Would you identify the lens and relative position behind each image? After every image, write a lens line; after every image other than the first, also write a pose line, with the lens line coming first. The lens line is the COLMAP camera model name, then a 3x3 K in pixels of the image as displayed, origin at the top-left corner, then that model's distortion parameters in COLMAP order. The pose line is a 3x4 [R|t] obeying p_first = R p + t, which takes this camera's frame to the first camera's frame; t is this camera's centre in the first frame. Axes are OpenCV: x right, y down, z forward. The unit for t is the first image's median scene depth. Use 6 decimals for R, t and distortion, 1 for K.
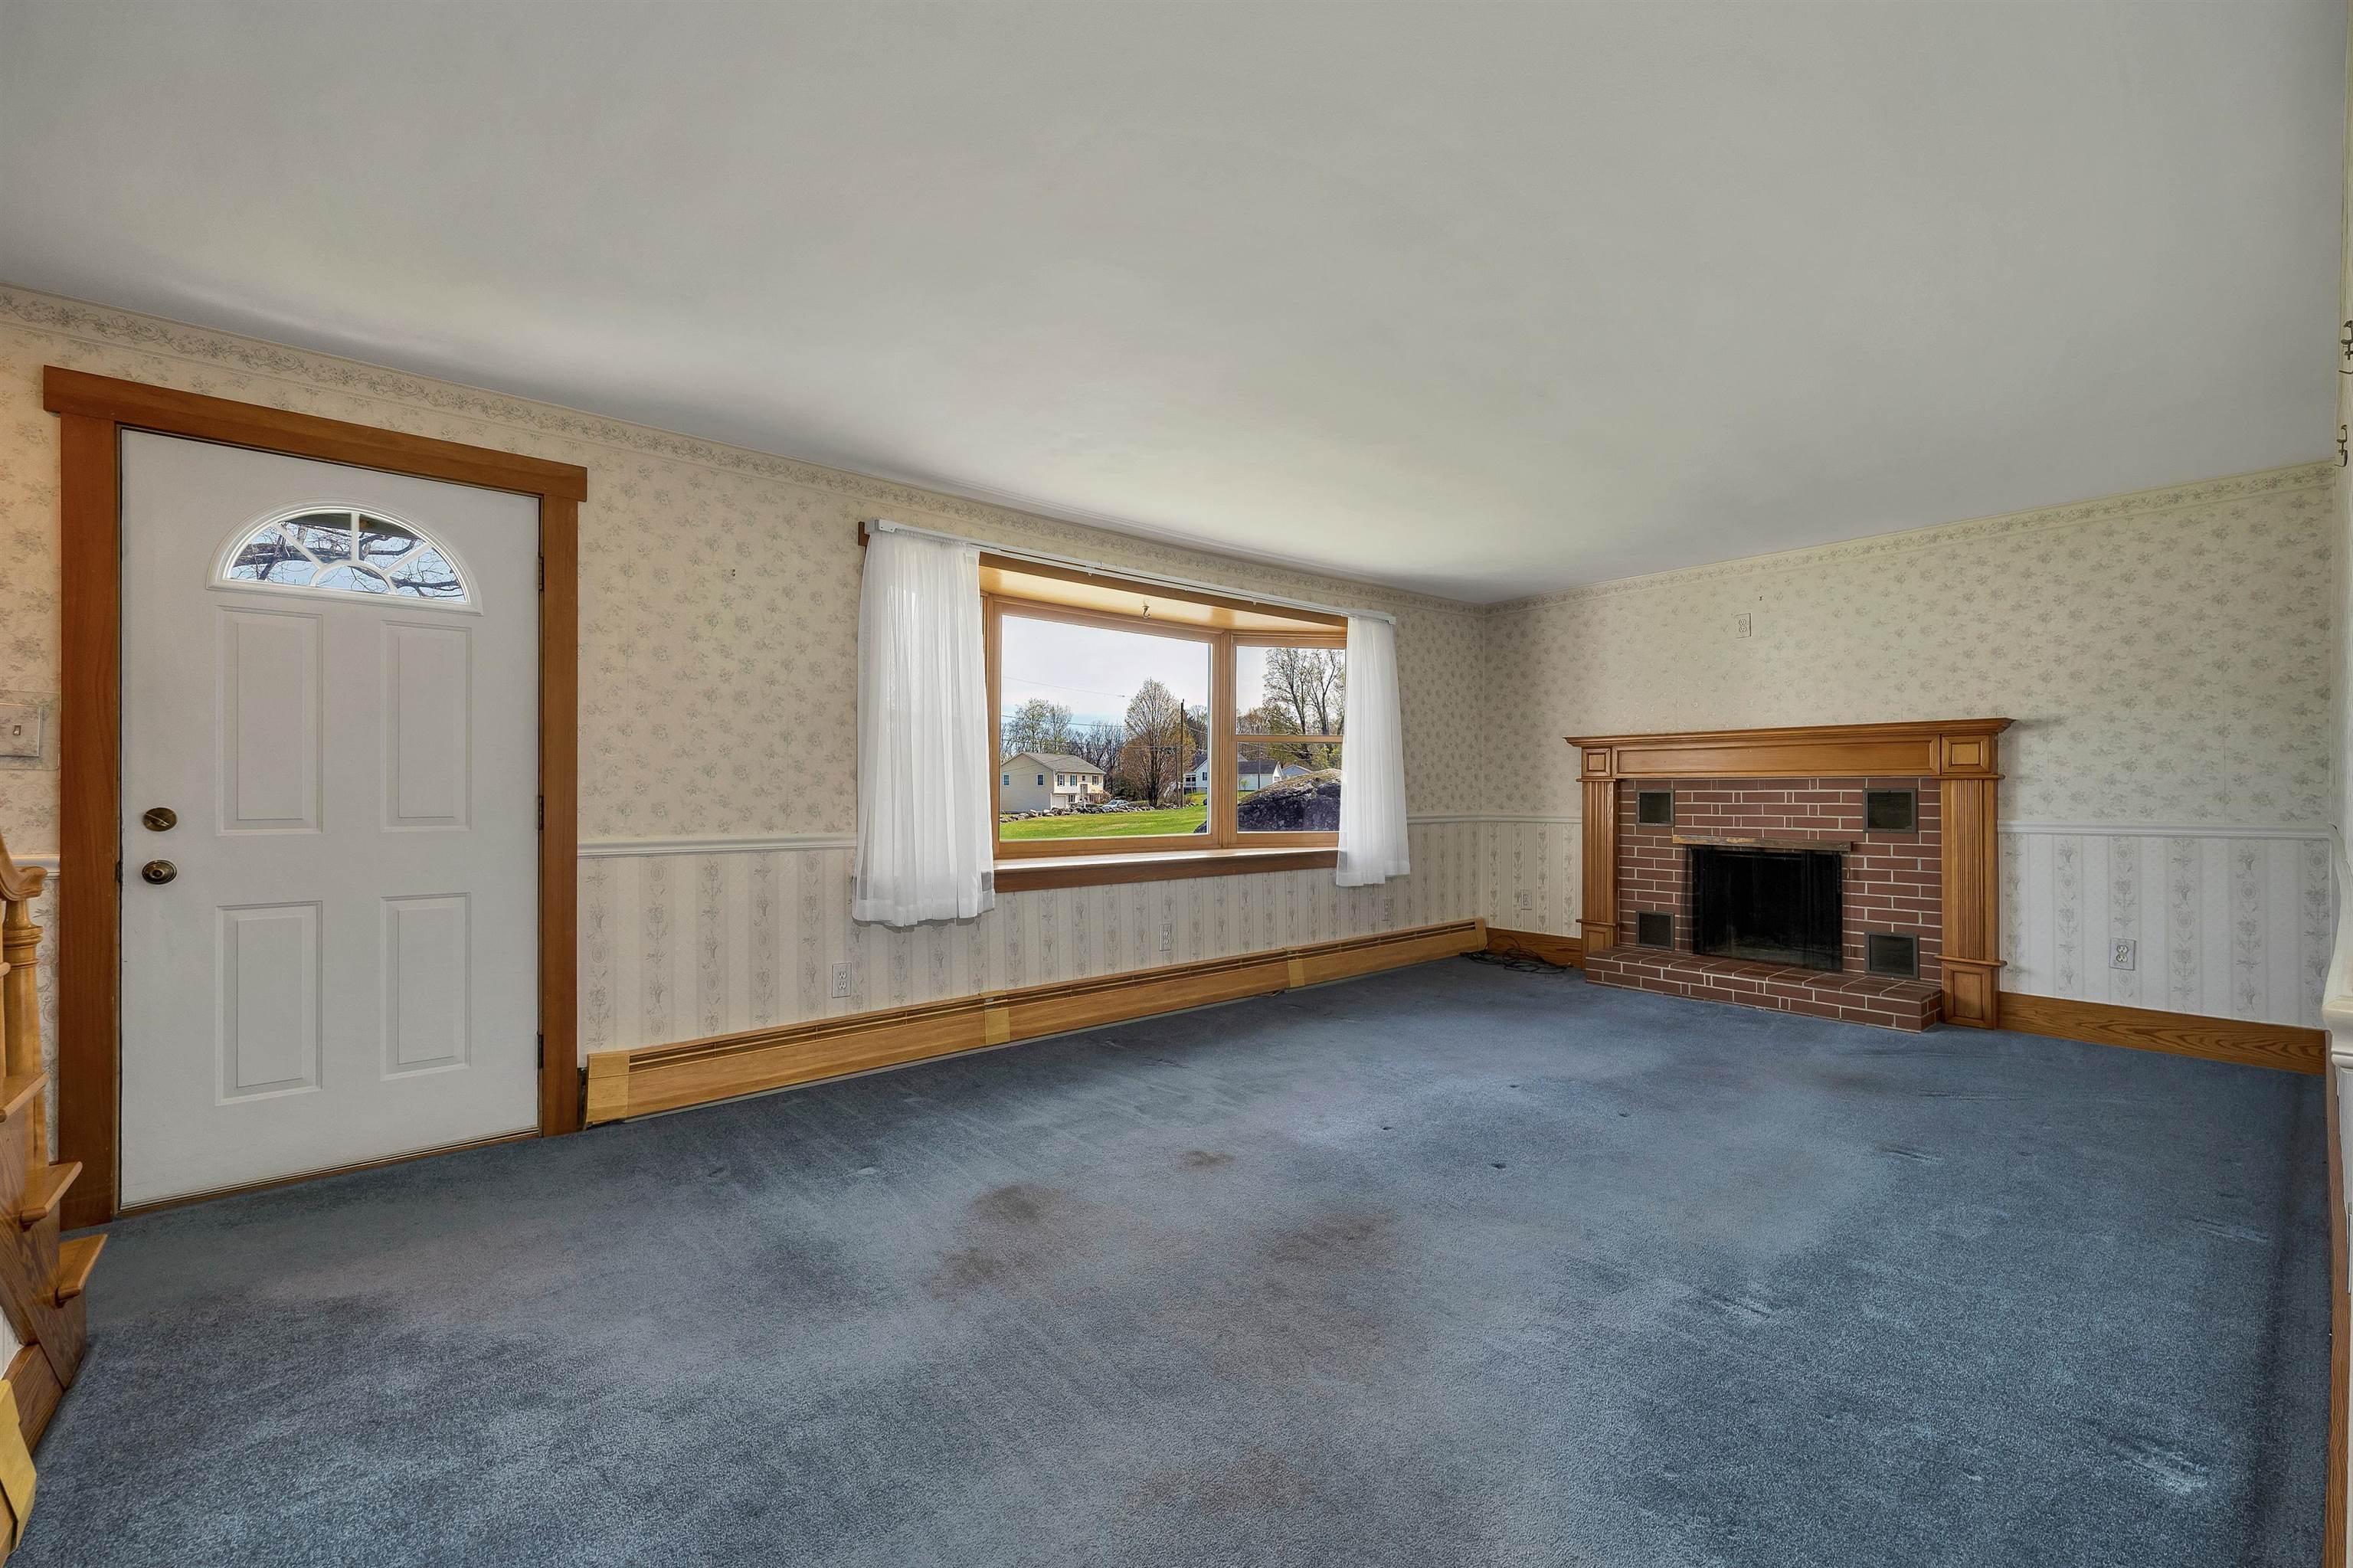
lens RADIAL K [[954.5, 0, 1173.6], [0, 954.5, 790.5], [0, 0, 1]] dist [-0.000422, -0.000028]
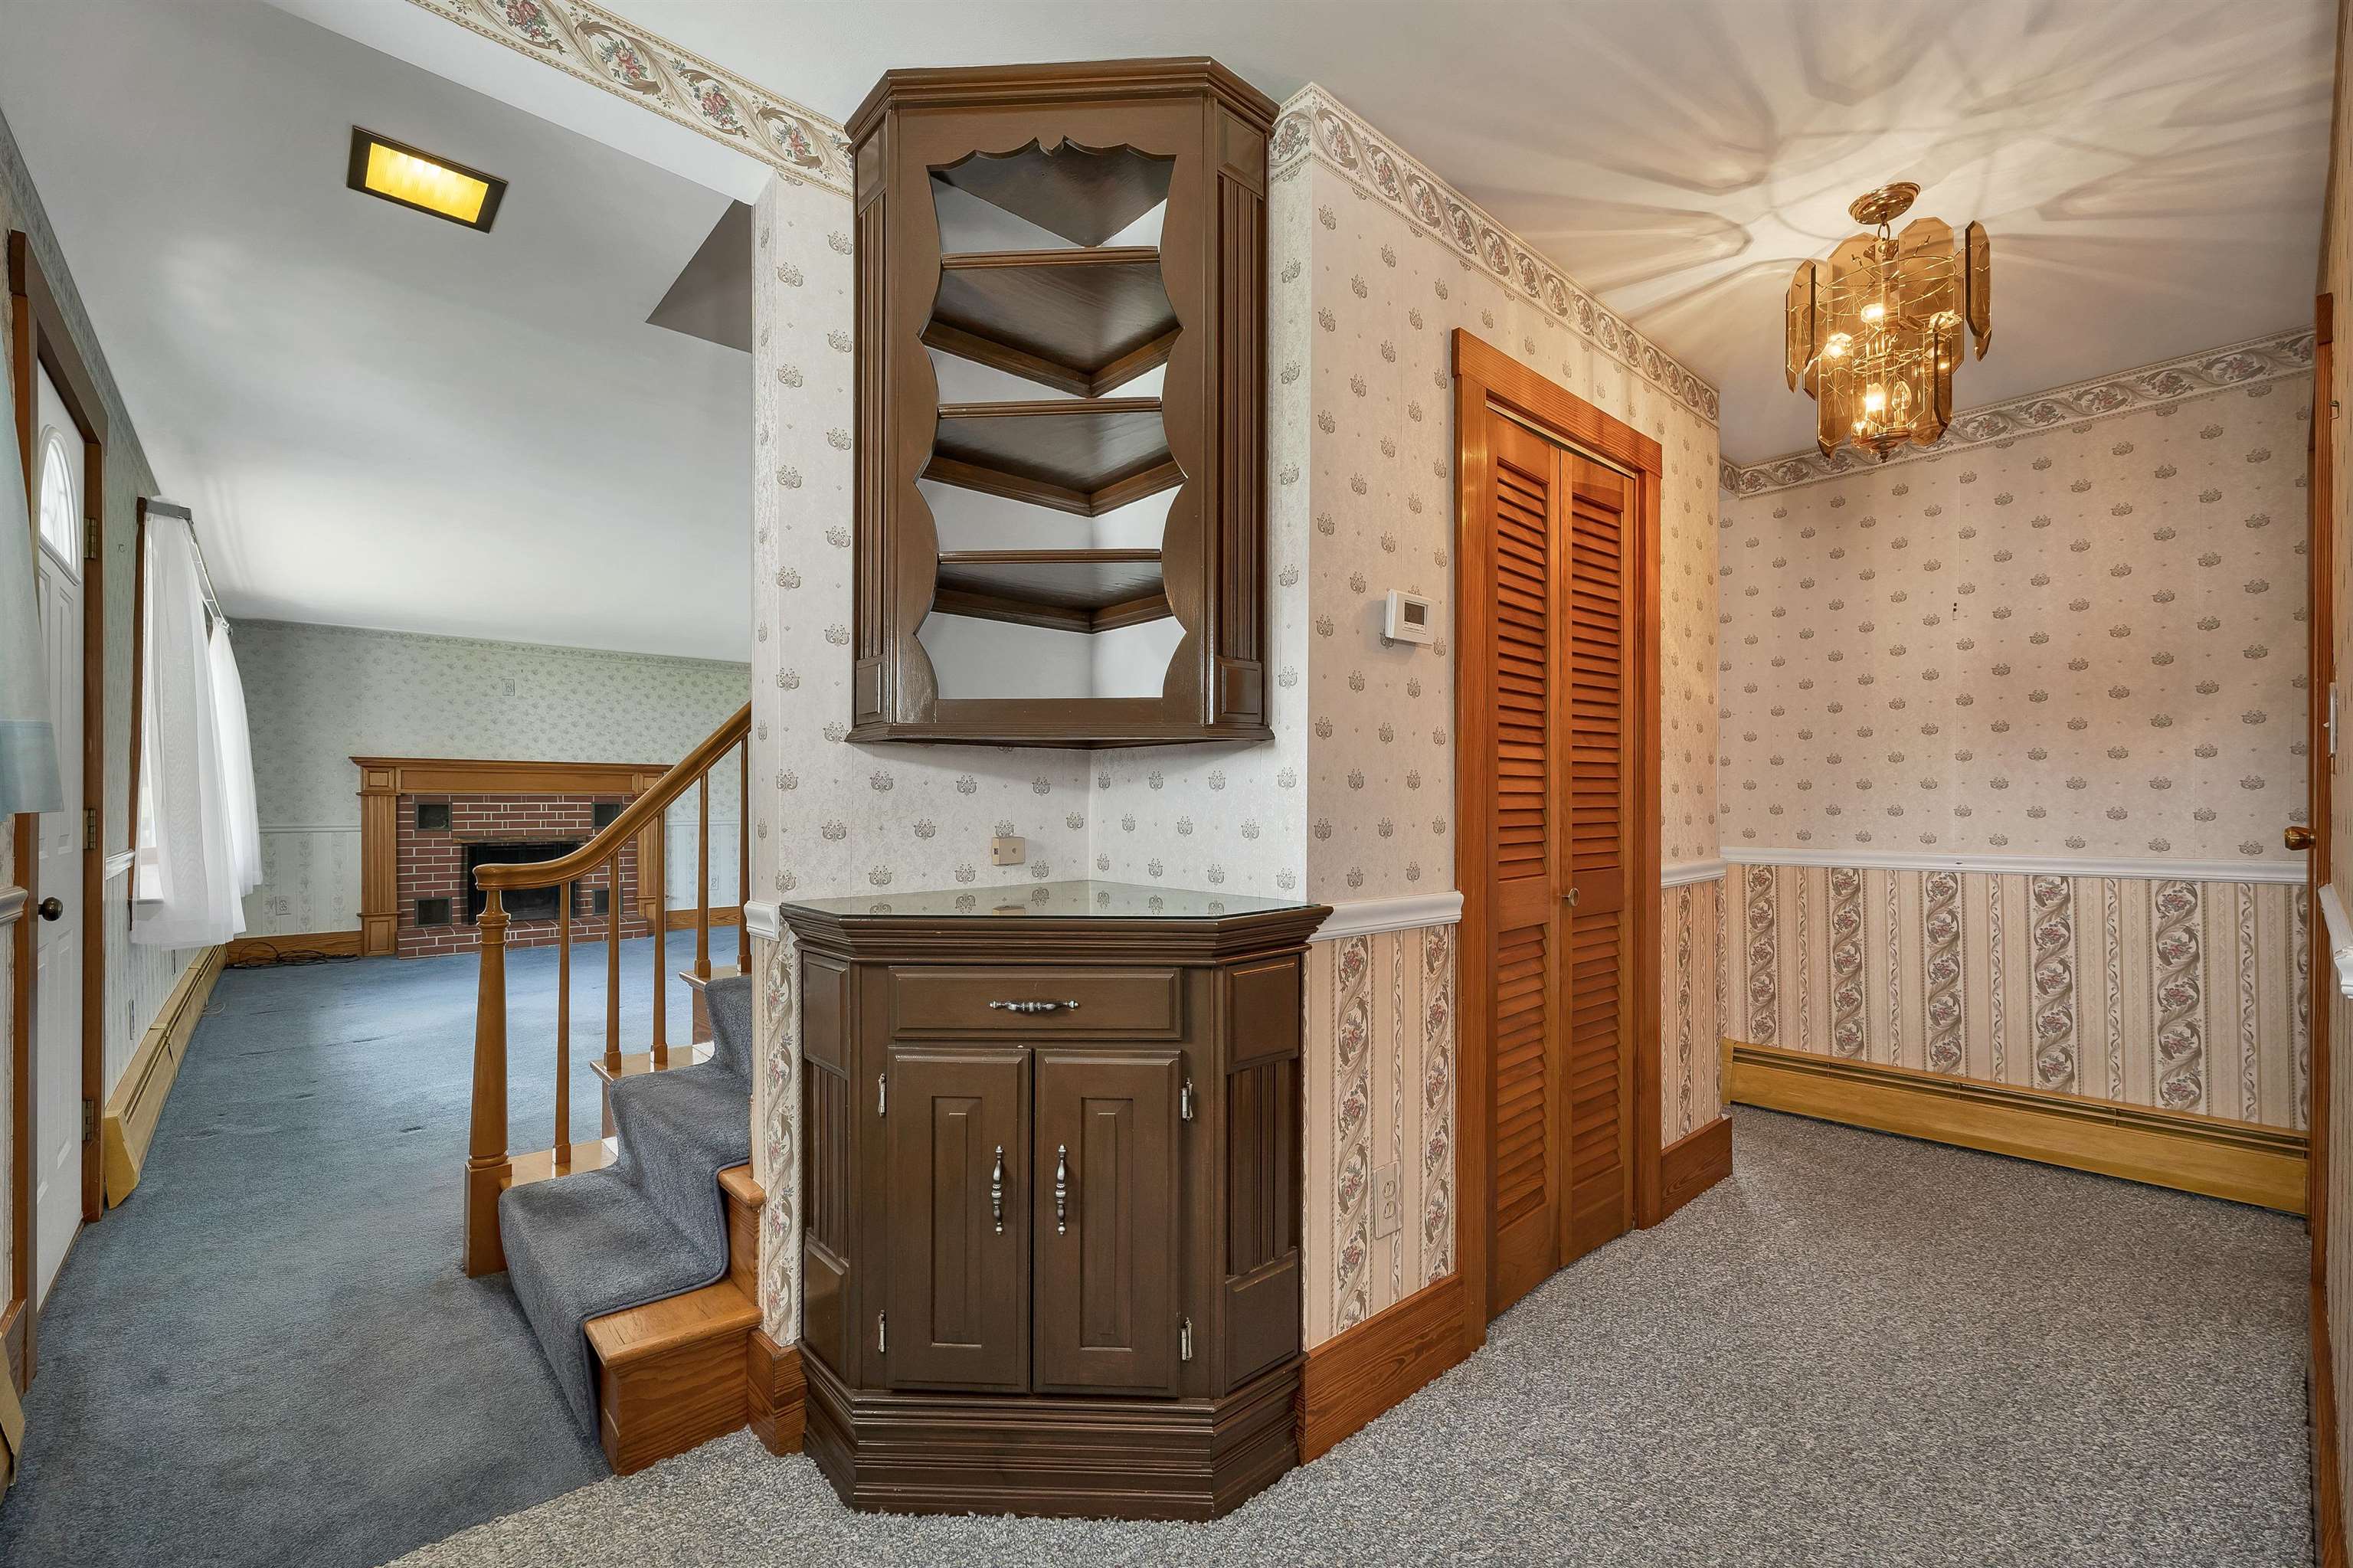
lens RADIAL K [[968.2, 0, 1184.5], [0, 968.2, 813.2], [0, 0, 1]] dist [0.001338, 0.000134]
pose [[-0.027588, -0.008747, 0.999581, -0.945677], [-0.000003, 0.999962, 0.008750, 0.002717], [-0.999619, 0.000238, -0.027587, 0.033417]]
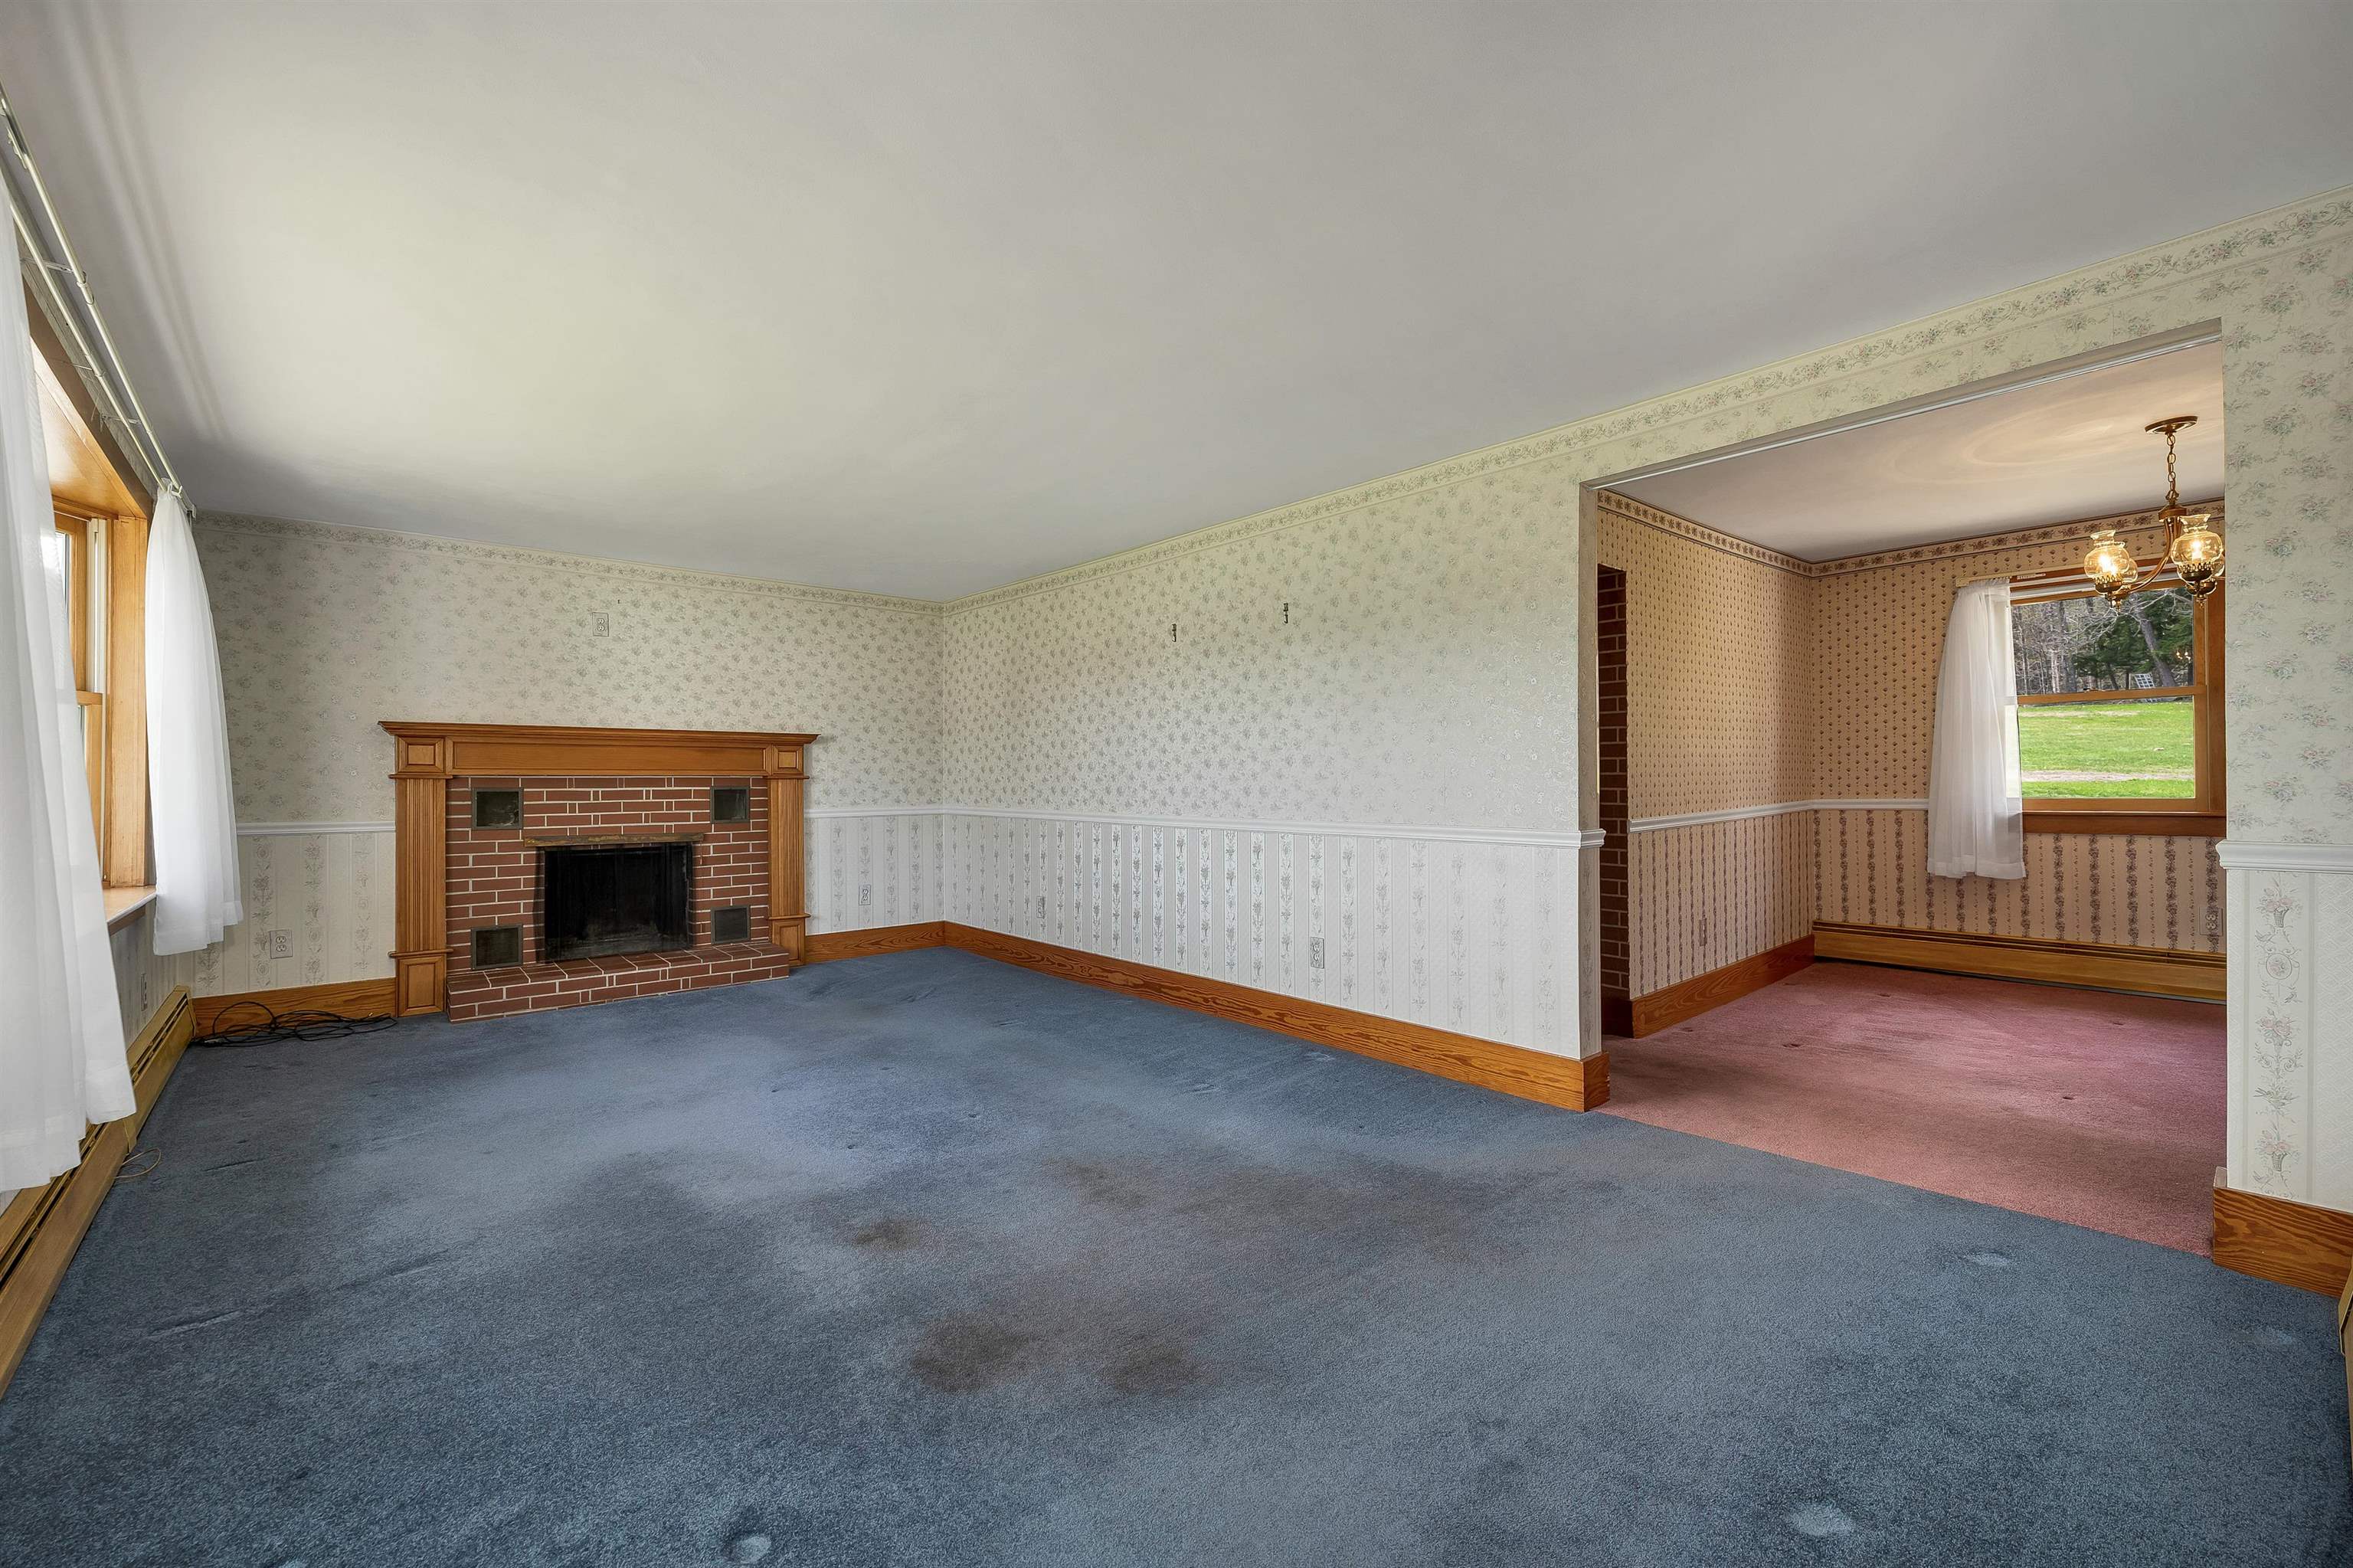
lens RADIAL K [[973.1, 0, 1177.5], [0, 973.1, 783.4], [0, 0, 1]] dist [0.003060, -0.000091]
pose [[-0.009019, 0.002032, 0.999957, -0.466296], [0.005410, 0.999983, -0.001984, -0.000057], [-0.999945, 0.005392, -0.009030, 0.433917]]
